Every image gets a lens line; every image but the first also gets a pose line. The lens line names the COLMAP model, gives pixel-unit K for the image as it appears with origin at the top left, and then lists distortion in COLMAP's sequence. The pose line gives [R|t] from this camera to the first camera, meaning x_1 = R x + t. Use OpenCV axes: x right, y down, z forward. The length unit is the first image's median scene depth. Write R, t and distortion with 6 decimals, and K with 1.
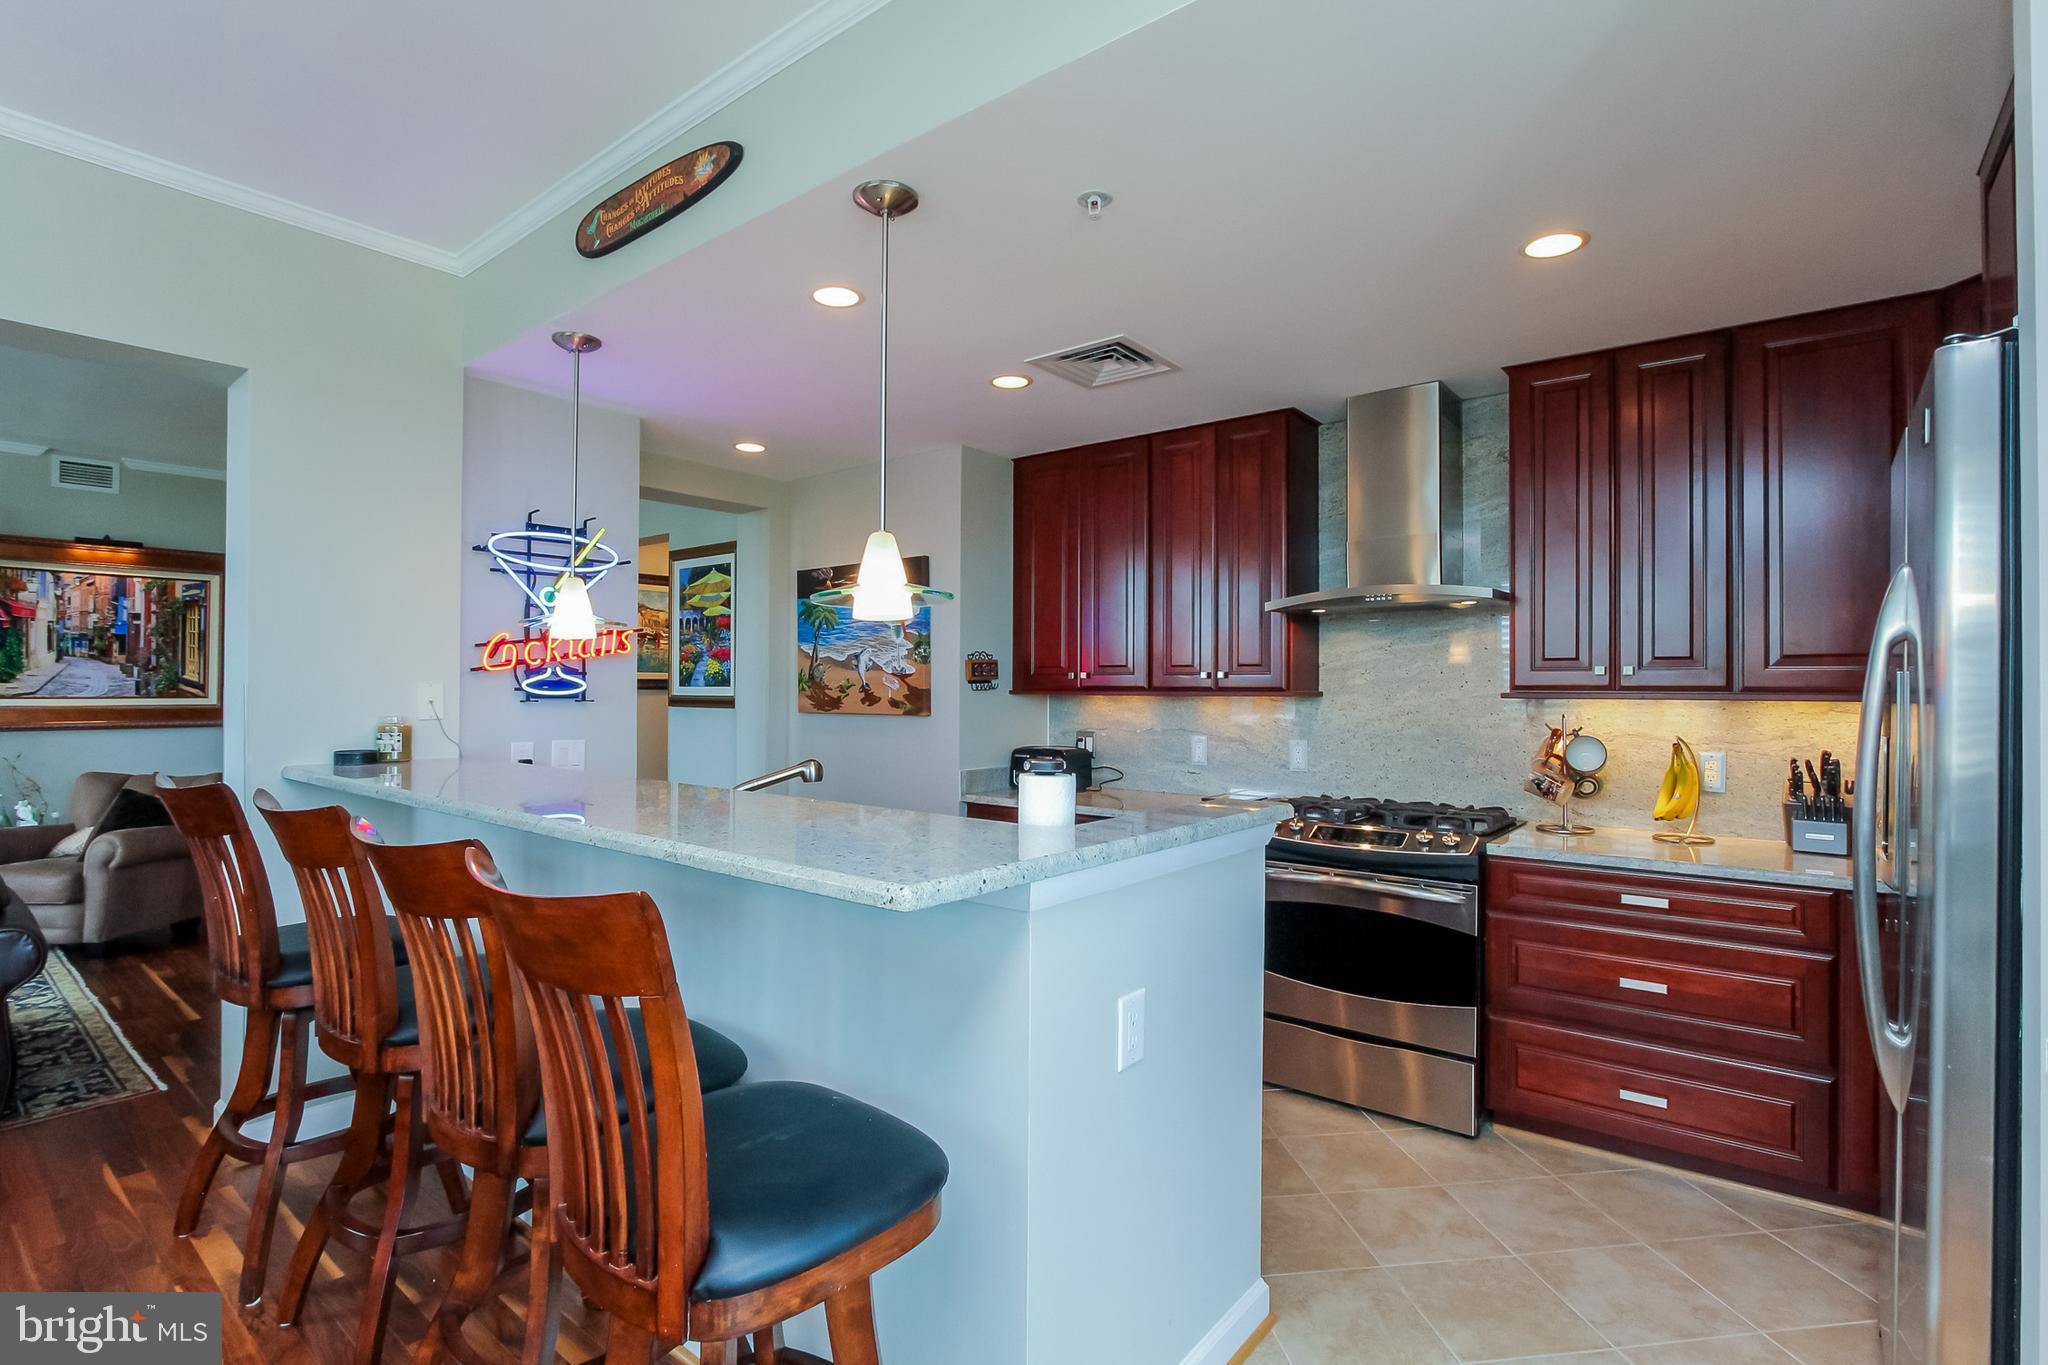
lens RADIAL K [[960.5, 0, 1062.7], [0, 960.5, 679.6], [0, 0, 1]] dist [-0.019282, 0.003016]
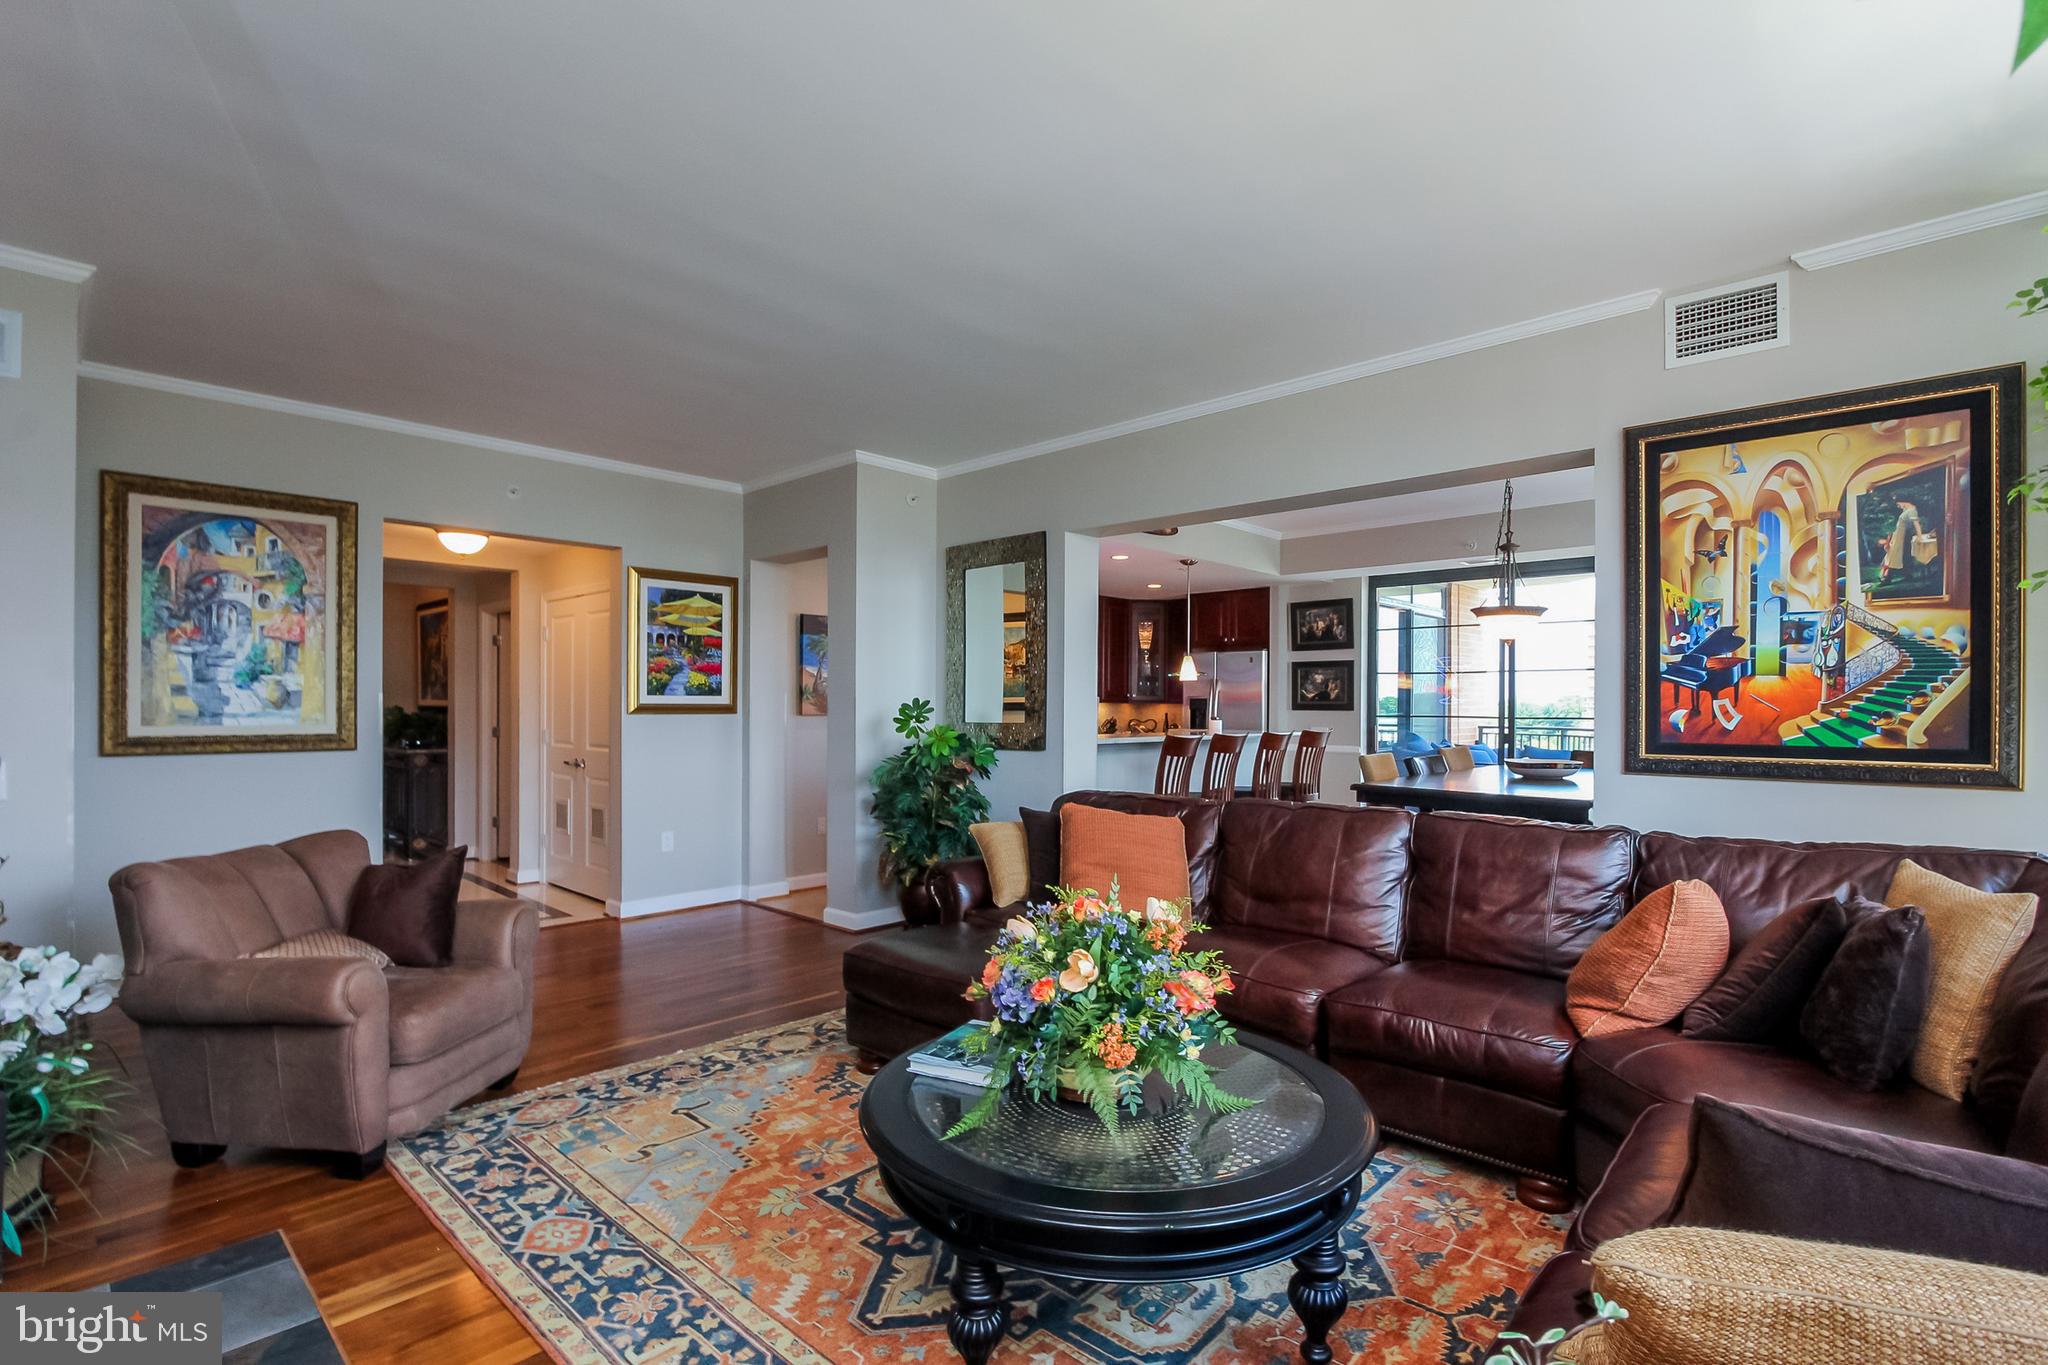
lens RADIAL K [[960.5, 0, 1050.1], [0, 960.5, 713.0], [0, 0, 1]] dist [-0.019282, 0.003016]
pose [[0.098882, -0.014723, 0.994990, -1.788307], [-0.014187, 0.999768, 0.016204, 0.003961], [-0.994998, -0.015718, 0.098651, 0.550512]]
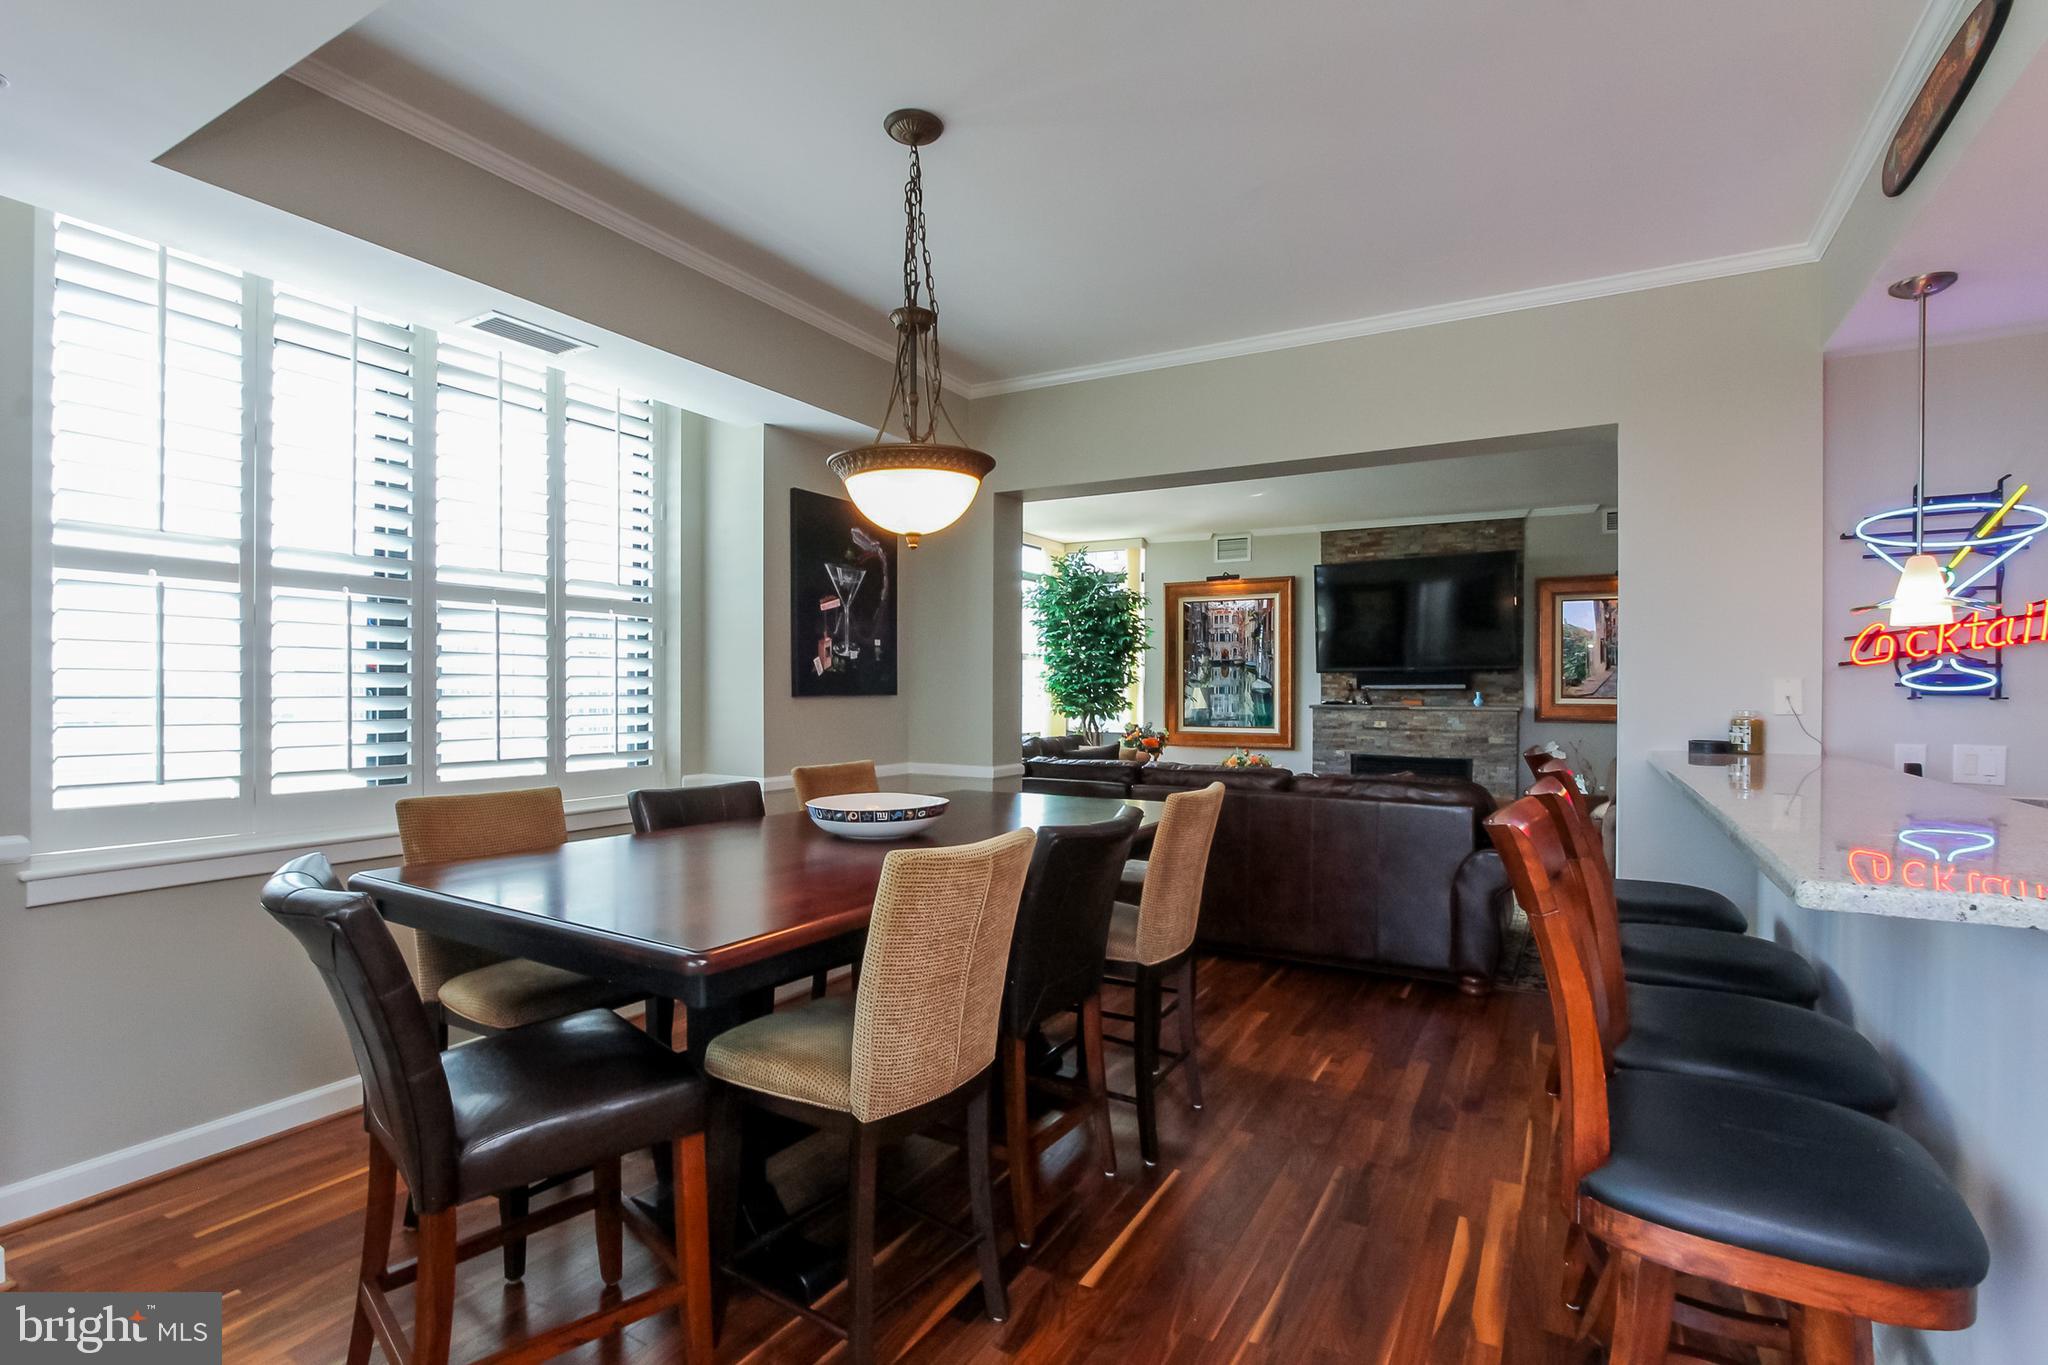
lens RADIAL K [[960.5, 0, 1001.6], [0, 960.5, 704.7], [0, 0, 1]] dist [-0.019282, 0.003016]
pose [[0.113651, 0.010249, -0.993468, 0.171054], [0.008276, 0.999902, 0.011262, 0.009092], [0.993486, -0.009502, 0.113555, 0.039669]]
